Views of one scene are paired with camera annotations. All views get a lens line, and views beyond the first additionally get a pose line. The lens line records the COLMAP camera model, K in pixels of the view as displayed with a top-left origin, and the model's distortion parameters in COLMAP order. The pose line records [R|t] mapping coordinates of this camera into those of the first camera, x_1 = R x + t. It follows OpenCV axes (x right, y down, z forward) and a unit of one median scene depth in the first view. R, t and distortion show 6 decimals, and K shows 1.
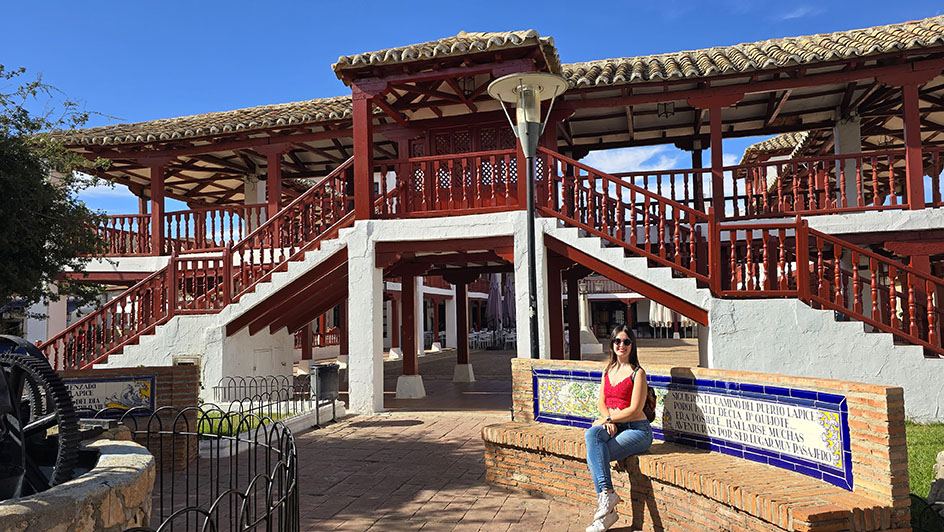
lens RADIAL K [[599.9, 0, 472.0], [0, 599.9, 266.0], [0, 0, 1]] dist [0.073086, -0.059089]
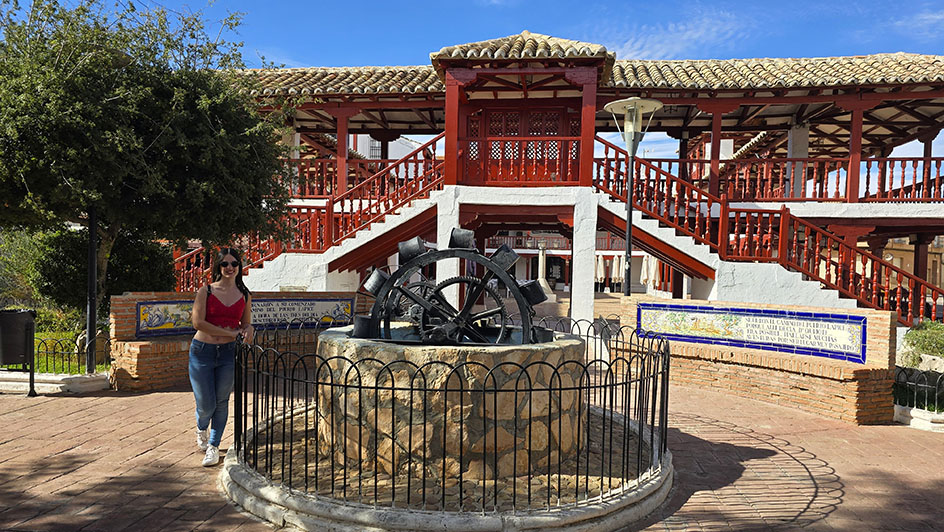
lens RADIAL K [[599.9, 0, 472.0], [0, 599.9, 266.0], [0, 0, 1]] dist [0.073086, -0.059089]
pose [[0.988305, 0.045694, 0.145481, -0.323427], [-0.057552, 0.995262, 0.078369, -0.009401], [-0.141211, -0.085826, 0.986252, -0.255488]]
